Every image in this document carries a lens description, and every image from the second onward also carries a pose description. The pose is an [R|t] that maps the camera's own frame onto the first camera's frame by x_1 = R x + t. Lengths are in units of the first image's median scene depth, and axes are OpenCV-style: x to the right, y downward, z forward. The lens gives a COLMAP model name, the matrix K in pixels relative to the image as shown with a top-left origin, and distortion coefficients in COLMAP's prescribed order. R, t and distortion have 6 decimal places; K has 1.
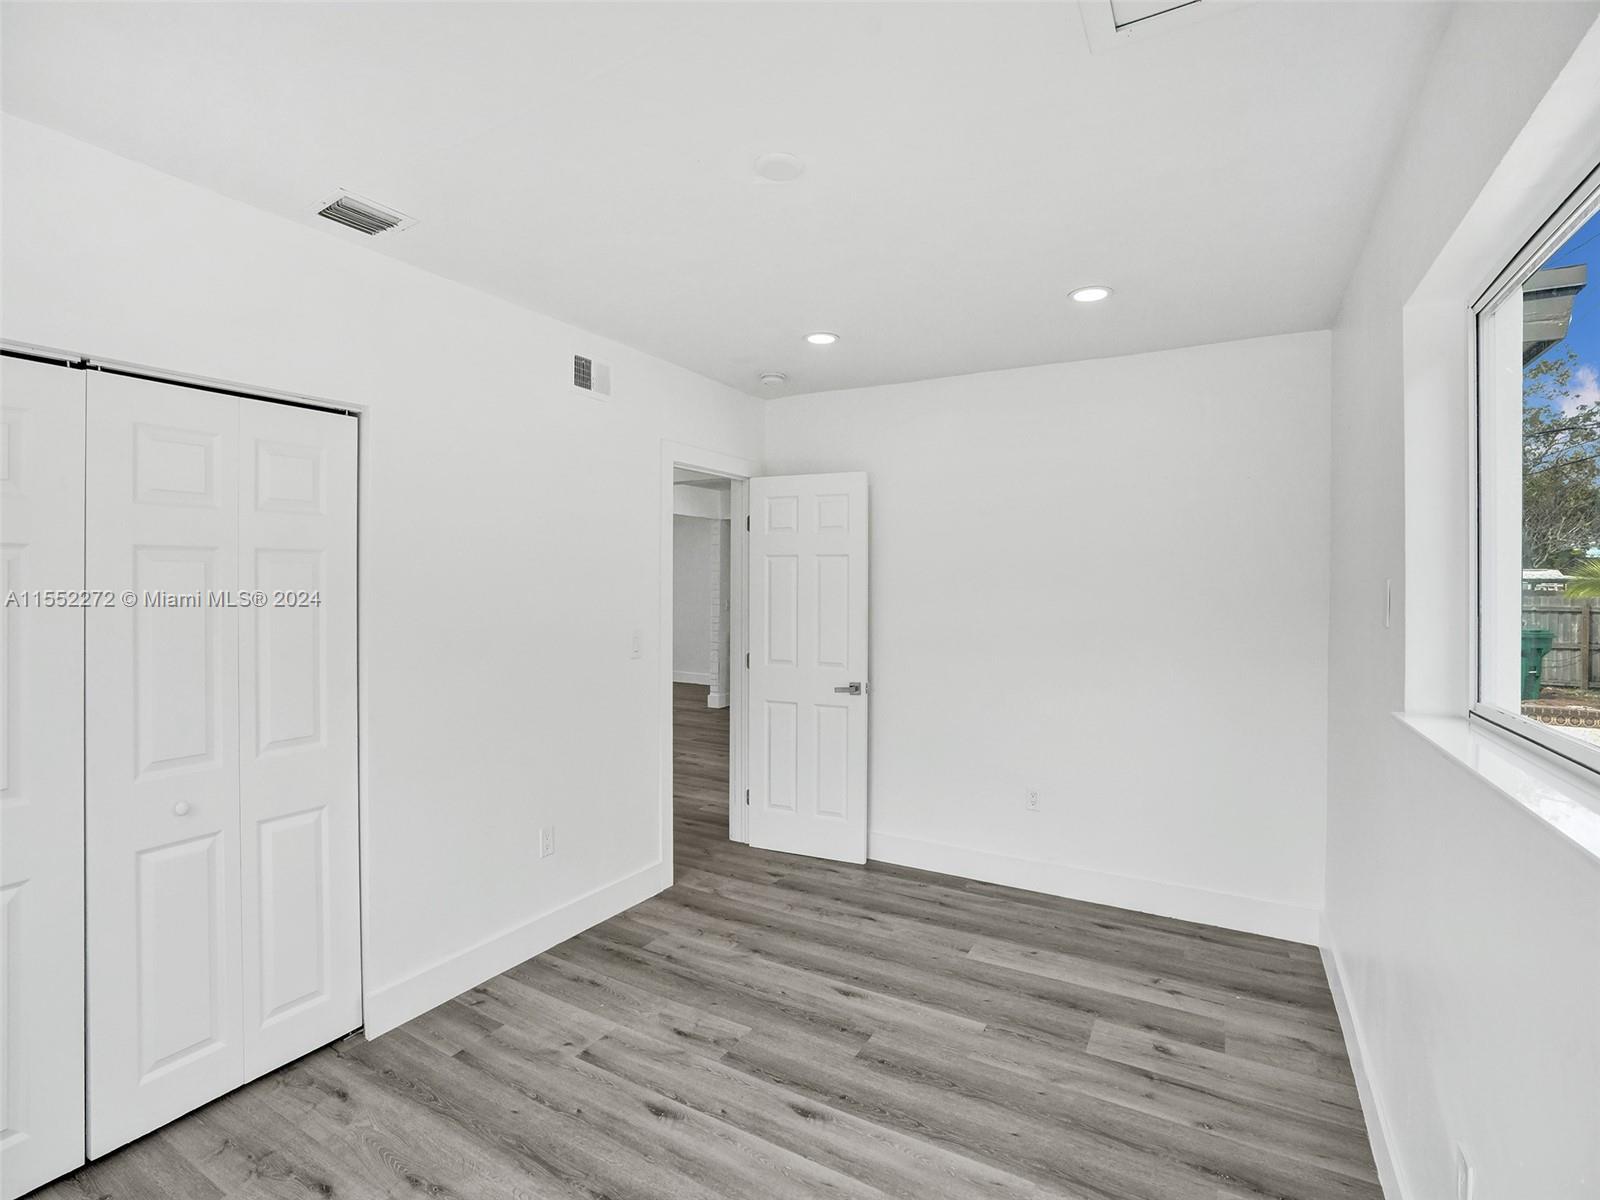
lens RADIAL K [[743.1, 0, 802.7], [0, 743.1, 600.7], [0, 0, 1]] dist [-0.066127, 0.026087]
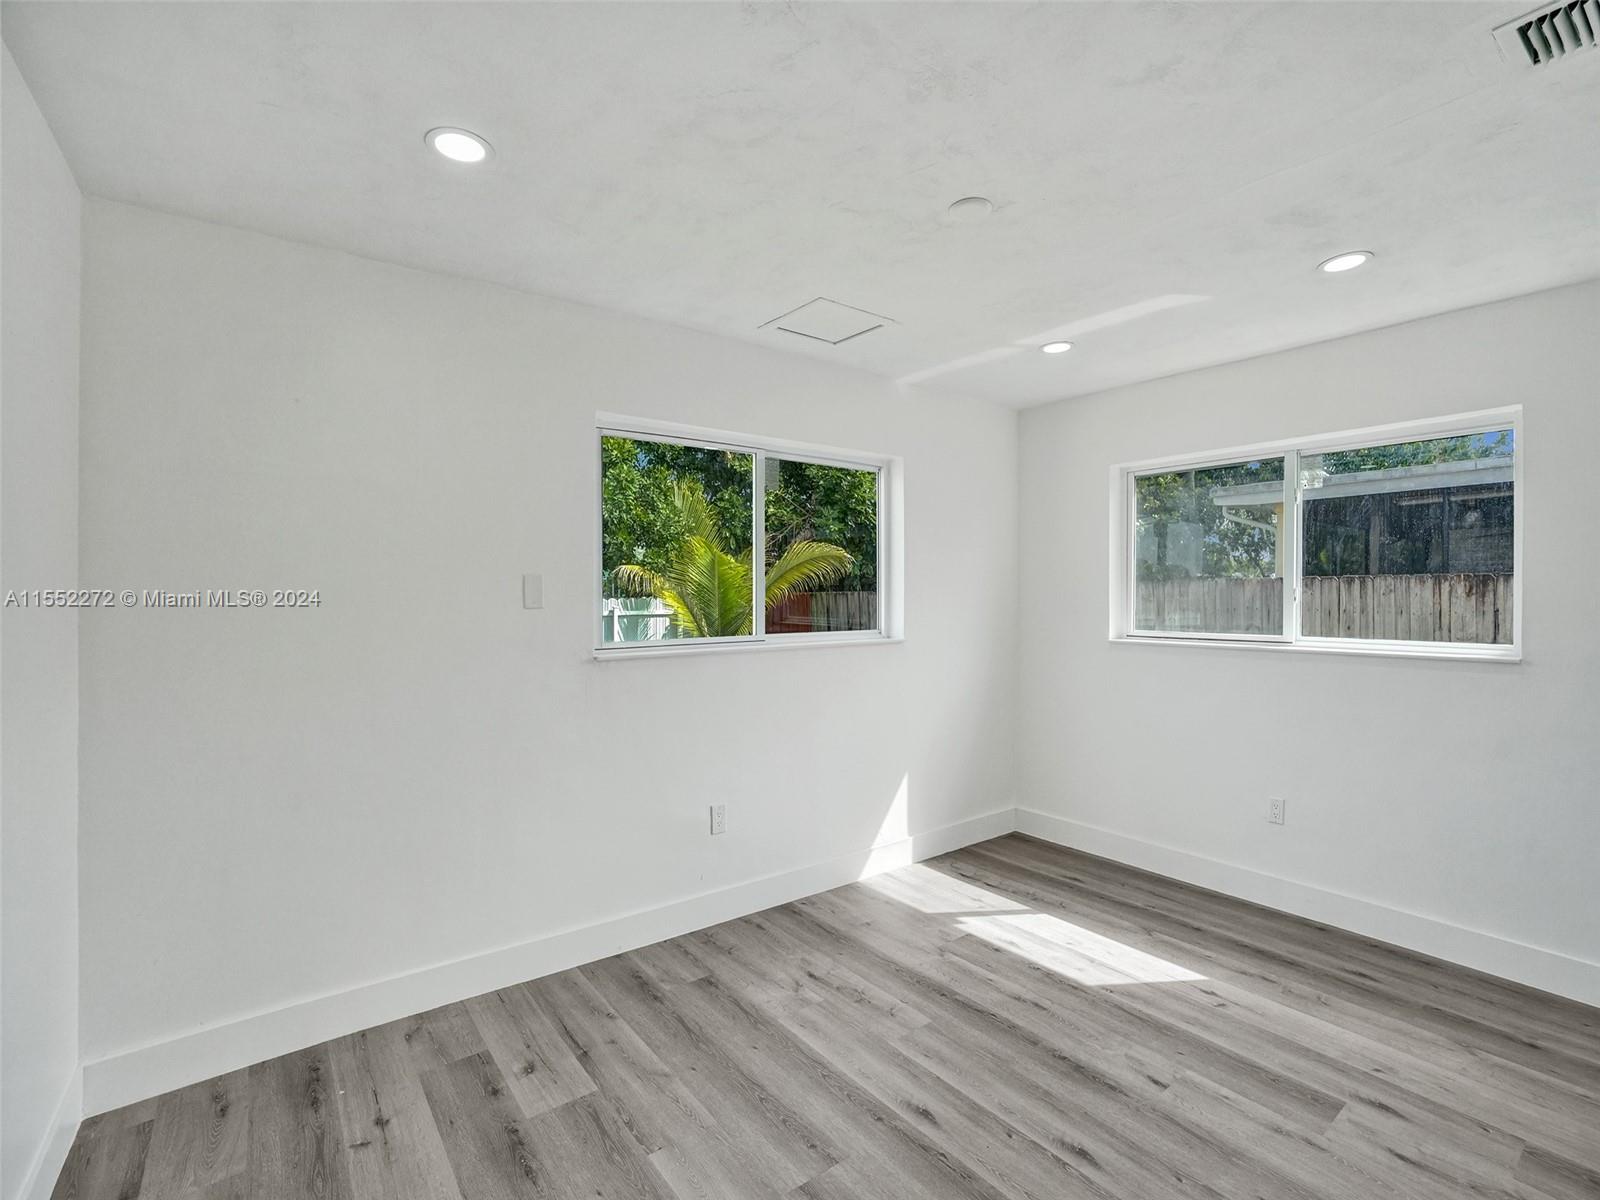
lens RADIAL K [[757.7, 0, 799.0], [0, 757.7, 588.8], [0, 0, 1]] dist [-0.071493, 0.030266]
pose [[-0.920434, -0.004072, 0.390876, -0.173592], [0.003886, 0.999801, 0.019568, -0.020230], [-0.390878, 0.019530, -0.920235, 1.507608]]
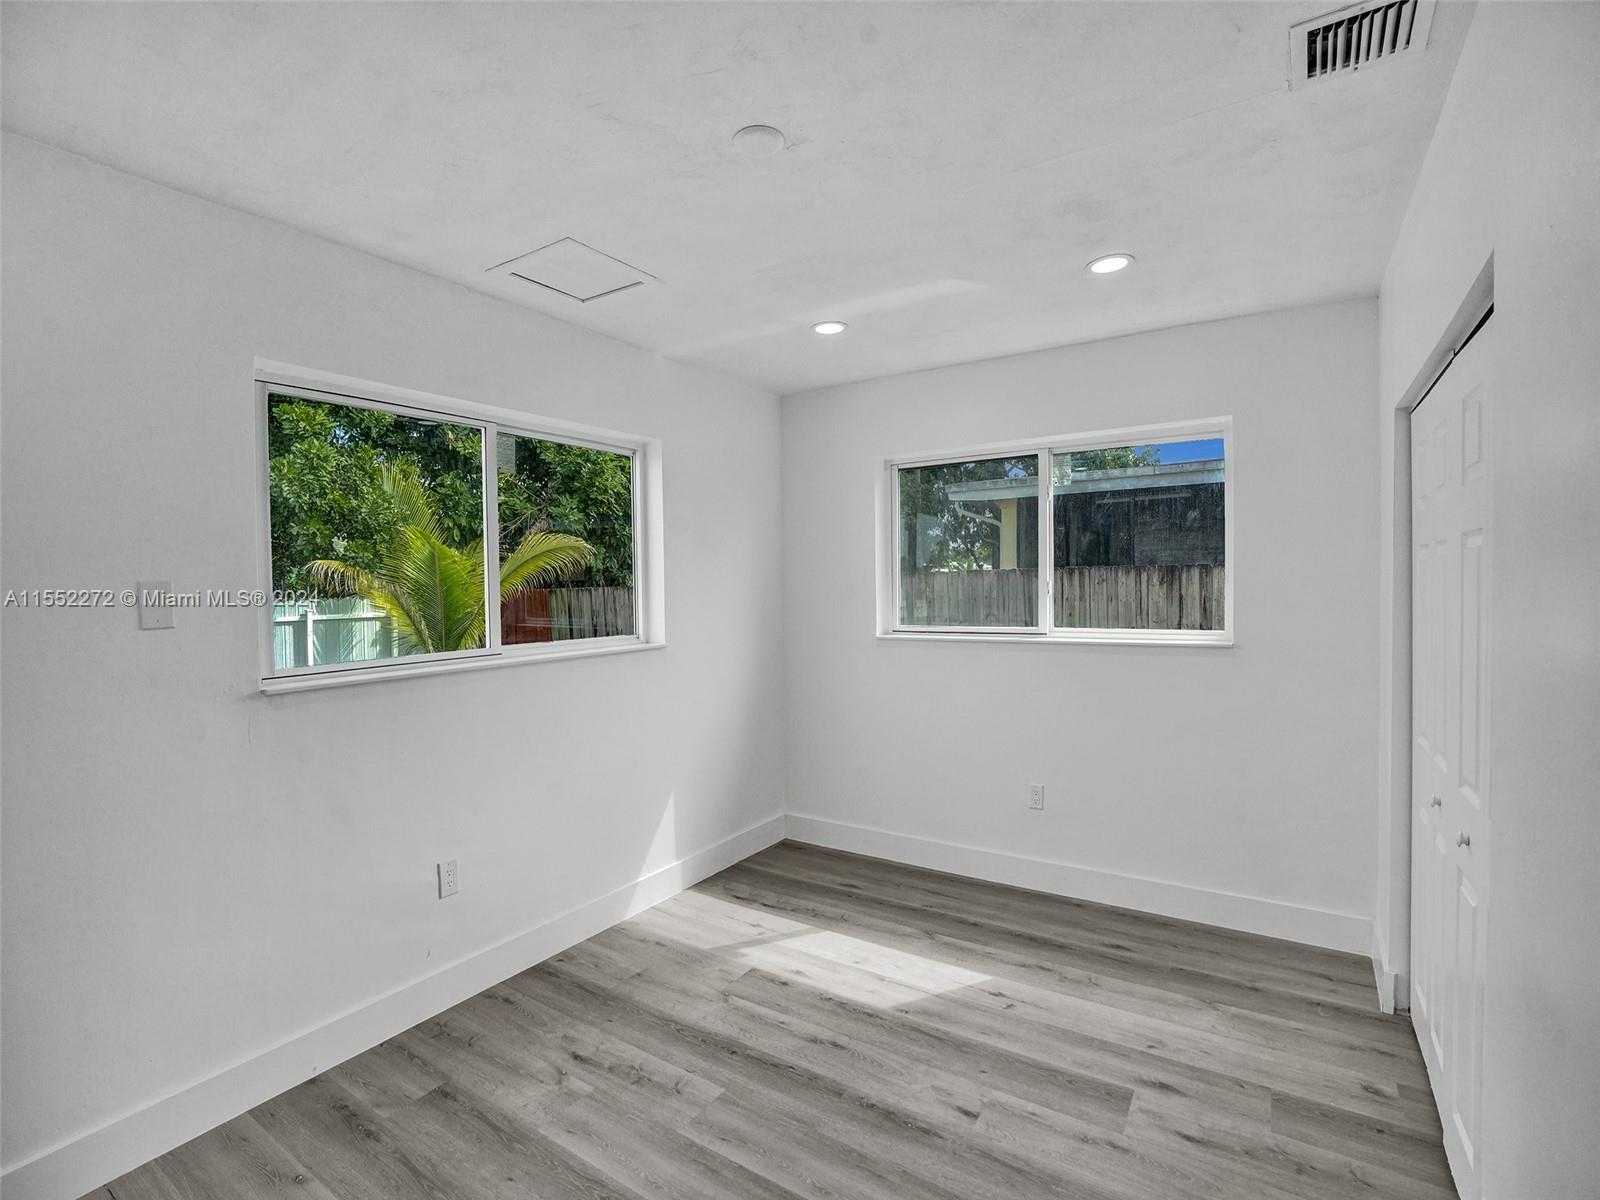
lens RADIAL K [[763.0, 0, 797.0], [0, 763.0, 589.0], [0, 0, 1]] dist [-0.067952, 0.027500]
pose [[-0.997822, 0.010084, 0.065181, -0.102125], [0.012310, 0.999352, 0.033836, -0.030002], [-0.064798, 0.034565, -0.997300, 1.379137]]
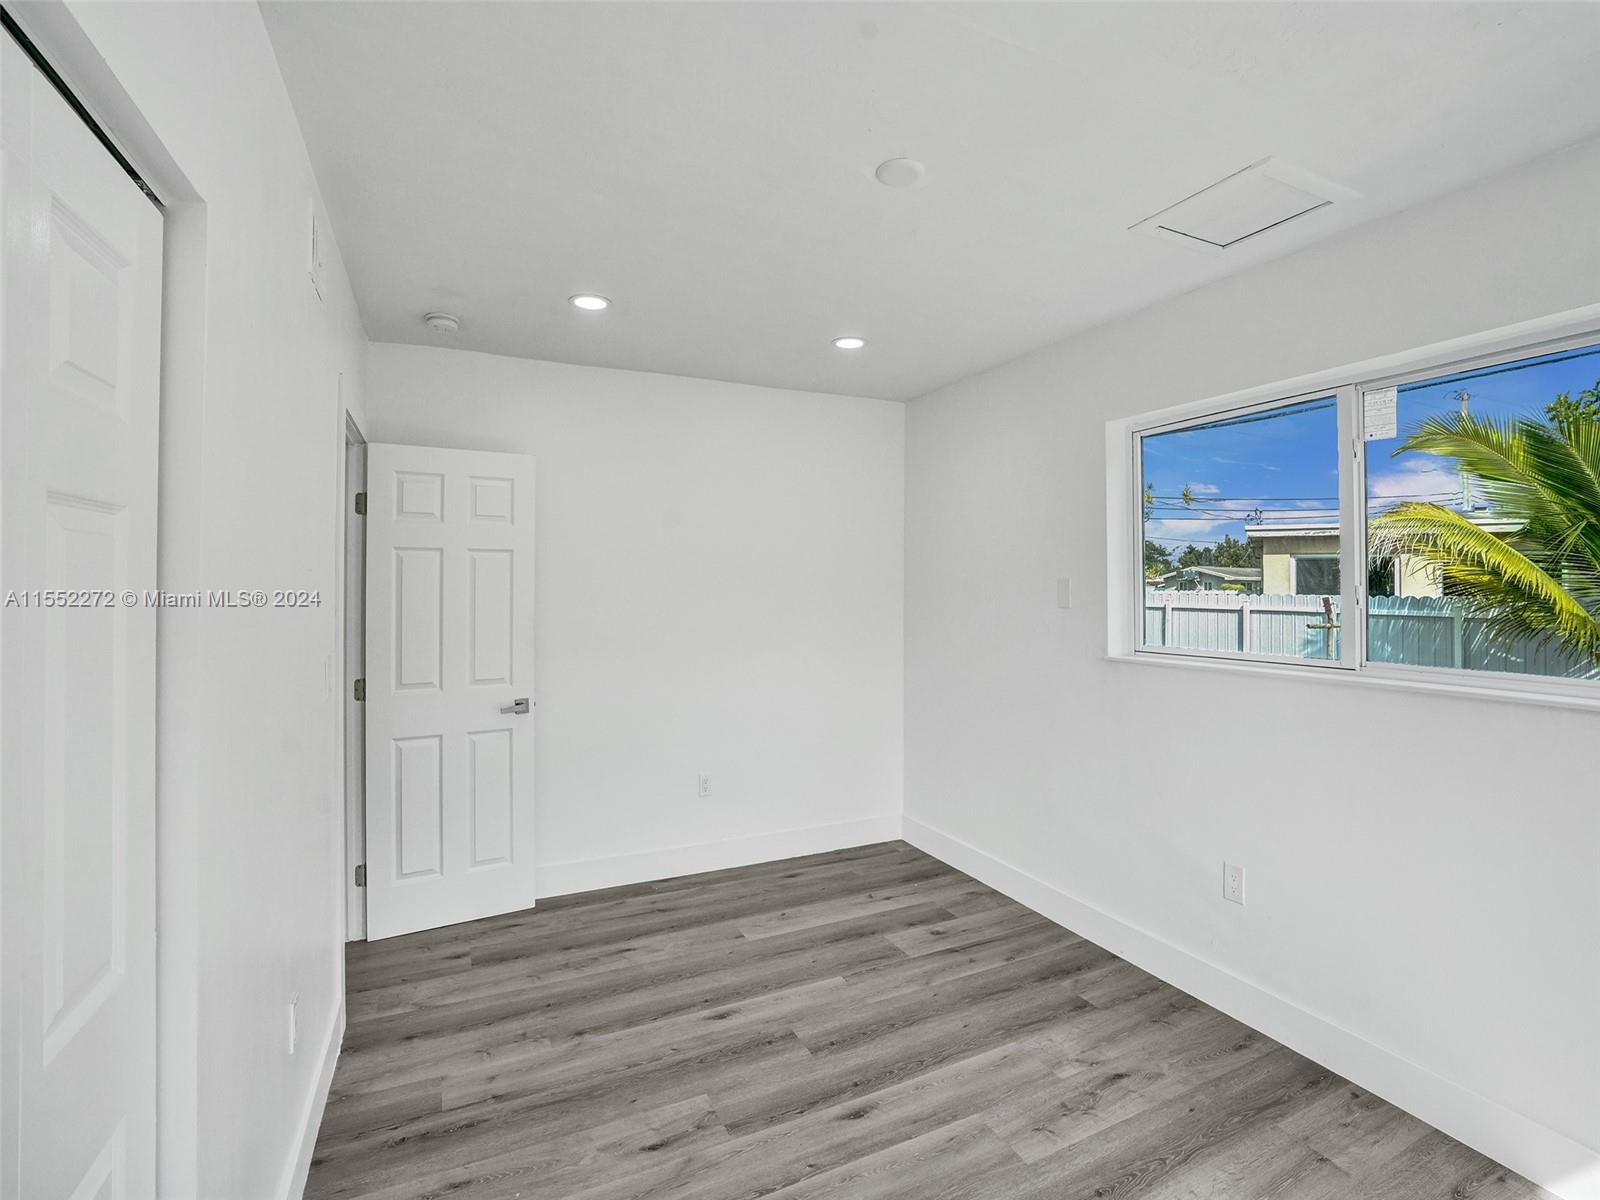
lens RADIAL K [[739.6, 0, 791.9], [0, 739.6, 578.1], [0, 0, 1]] dist [-0.066875, 0.025299]
pose [[0.577285, 0.002489, 0.816539, -0.655003], [0.022250, 0.999576, -0.018778, -0.010863], [-0.816239, 0.029009, 0.576985, 0.367390]]
